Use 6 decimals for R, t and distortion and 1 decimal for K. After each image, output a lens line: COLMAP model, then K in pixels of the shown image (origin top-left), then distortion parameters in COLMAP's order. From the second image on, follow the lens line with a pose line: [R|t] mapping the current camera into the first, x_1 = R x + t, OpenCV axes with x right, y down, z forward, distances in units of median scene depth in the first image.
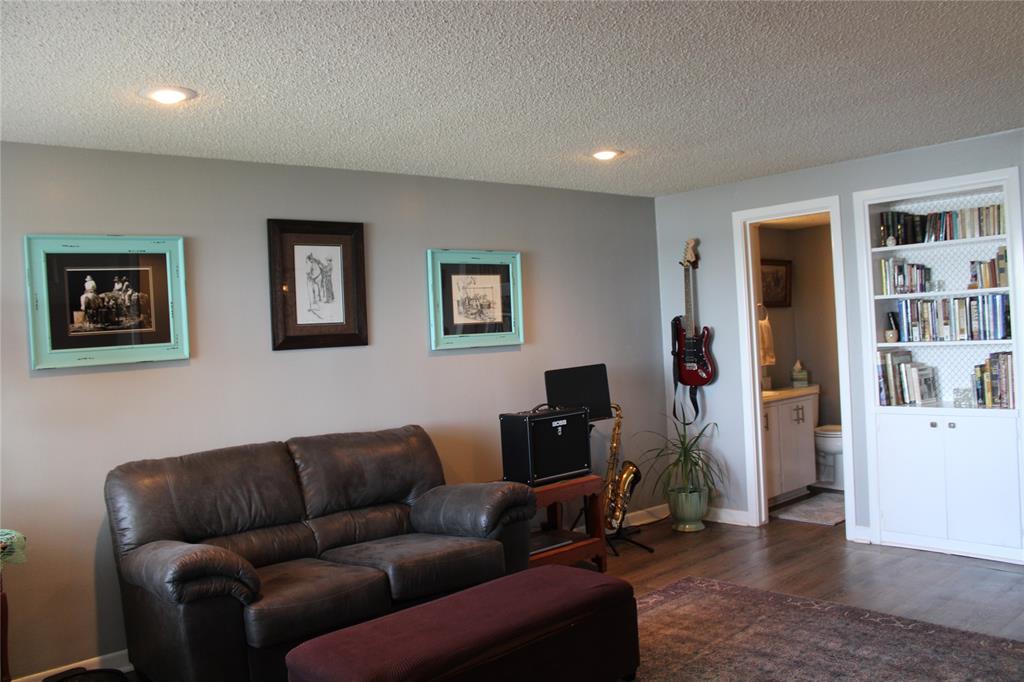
lens RADIAL K [[853.9, 0, 512.0], [0, 853.9, 341.0], [0, 0, 1]] dist [-0.162234, 0.144352]
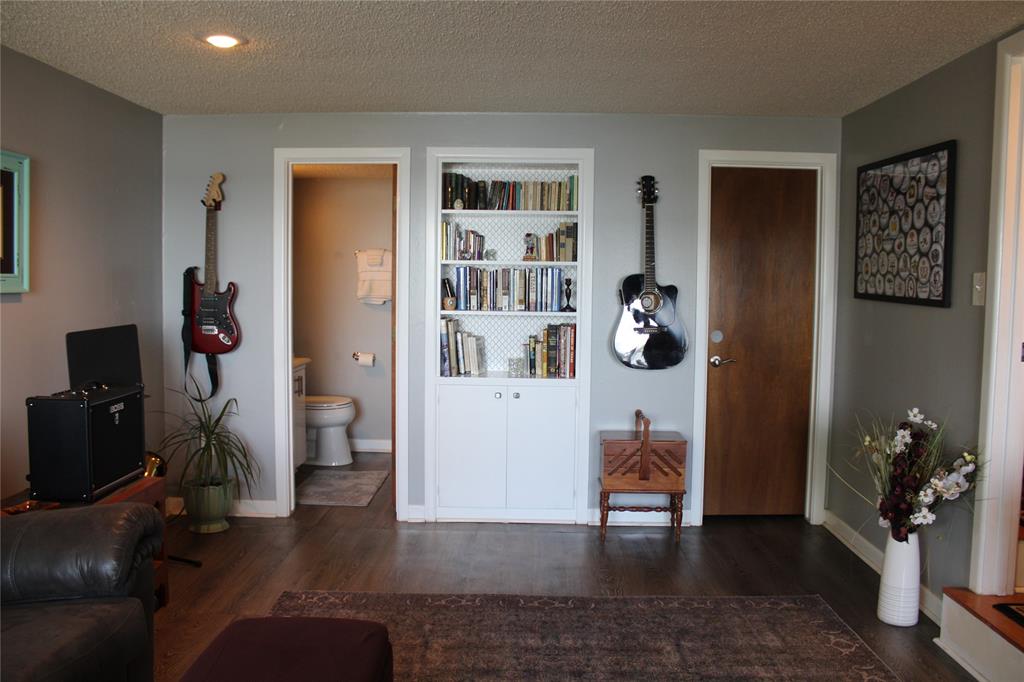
lens RADIAL K [[853.9, 0, 512.0], [0, 853.9, 341.0], [0, 0, 1]] dist [-0.162234, 0.144352]
pose [[0.673046, 0.010279, 0.739529, -0.228299], [-0.042192, 0.998809, 0.024517, 0.010464], [-0.738396, -0.047703, 0.672678, 0.296034]]
